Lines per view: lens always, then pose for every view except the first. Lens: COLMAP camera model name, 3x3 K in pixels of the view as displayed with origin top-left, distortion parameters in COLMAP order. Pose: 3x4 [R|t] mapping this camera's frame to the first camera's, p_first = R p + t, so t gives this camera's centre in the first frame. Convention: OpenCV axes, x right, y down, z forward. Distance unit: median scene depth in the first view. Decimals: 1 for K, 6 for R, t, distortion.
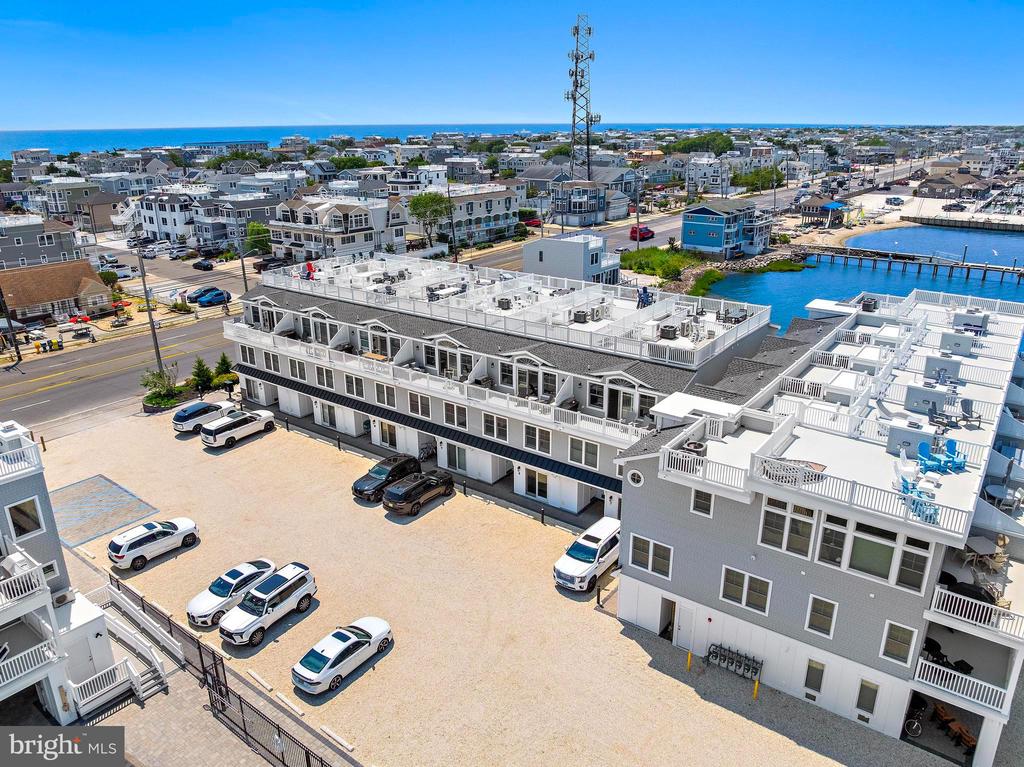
lens RADIAL K [[733.6, 0, 514.5], [0, 733.6, 376.7], [0, 0, 1]] dist [-0.032290, -0.011929]
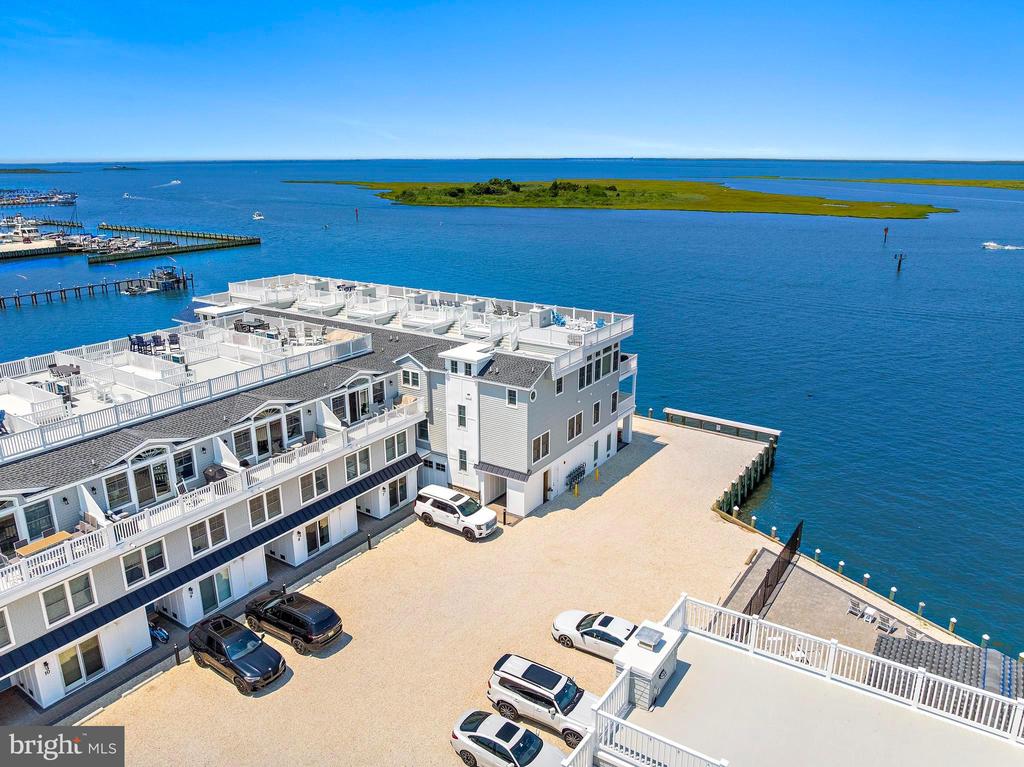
lens RADIAL K [[733.6, 0, 514.5], [0, 733.6, 376.7], [0, 0, 1]] dist [-0.032290, -0.011929]
pose [[-0.055376, -0.280730, 0.958188, -0.704036], [0.328397, 0.901148, 0.282997, -0.180621], [-0.942915, 0.330338, 0.042289, 0.607113]]
